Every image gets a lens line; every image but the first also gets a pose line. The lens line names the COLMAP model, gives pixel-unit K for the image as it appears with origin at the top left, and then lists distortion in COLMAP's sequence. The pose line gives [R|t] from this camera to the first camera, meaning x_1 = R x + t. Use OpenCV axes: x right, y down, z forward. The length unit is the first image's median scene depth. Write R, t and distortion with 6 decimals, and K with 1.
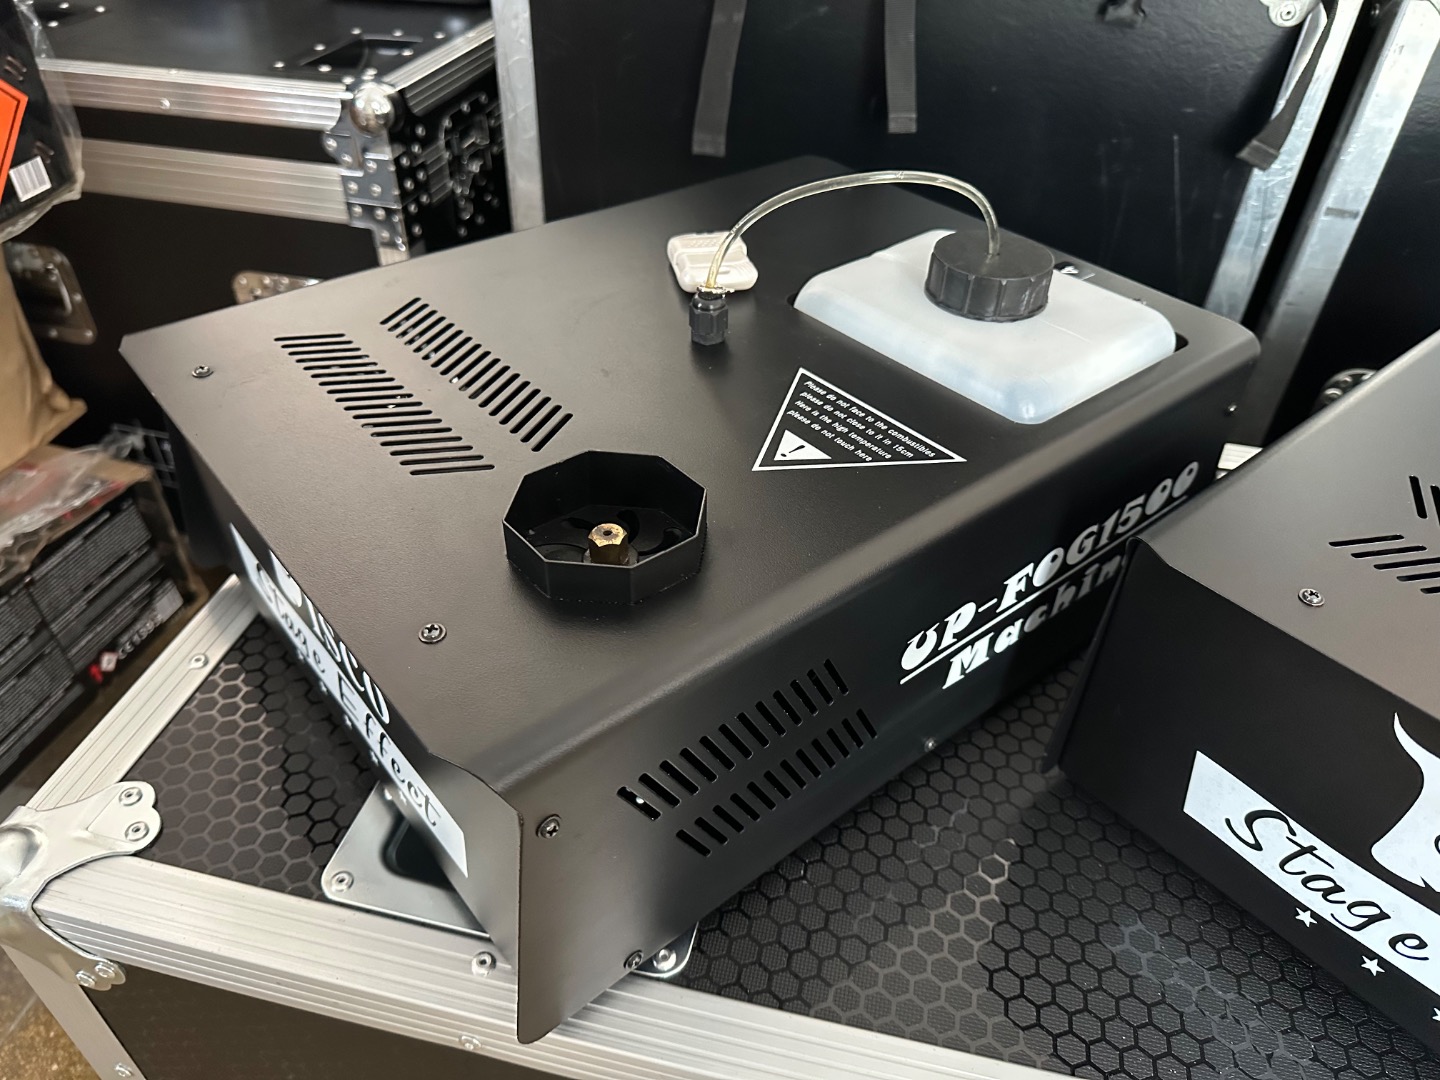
lens RADIAL K [[1021.5, 0, 710.9], [0, 1021.5, 526.7], [0, 0, 1]] dist [0.002355, -0.028766]
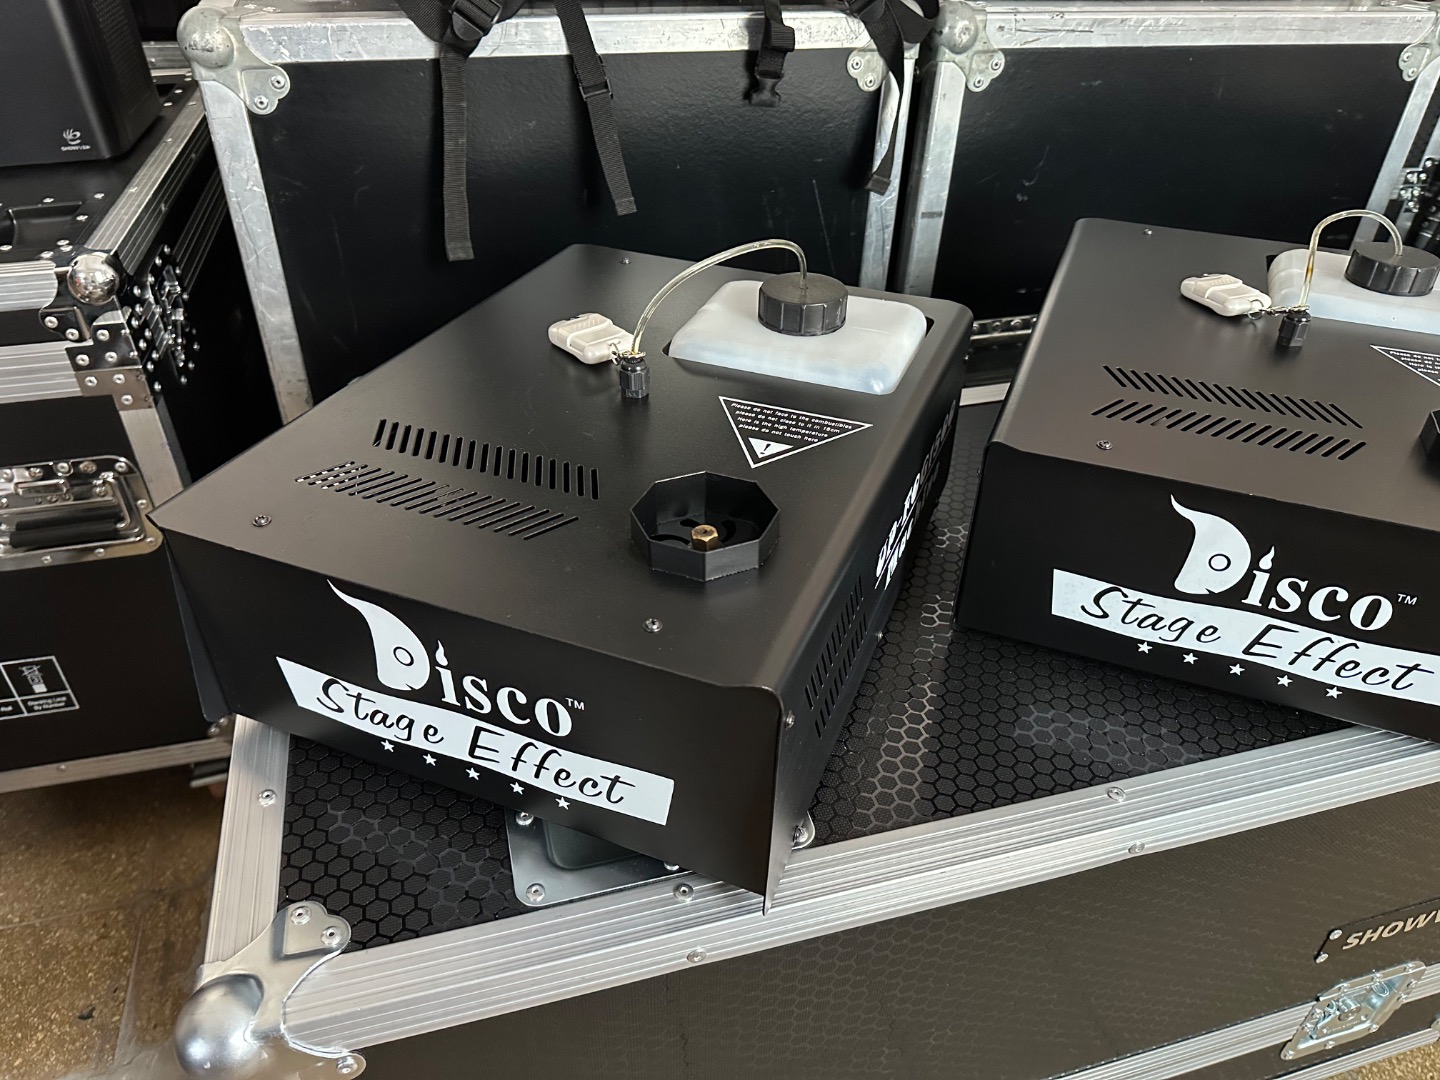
lens RADIAL K [[1021.5, 0, 689.9], [0, 1021.5, 541.6], [0, 0, 1]] dist [0.002355, -0.028766]
pose [[0.885862, -0.283299, 0.367410, -0.467927], [0.299951, 0.953875, 0.012294, -0.002474], [-0.353946, 0.099314, 0.929978, -0.195747]]
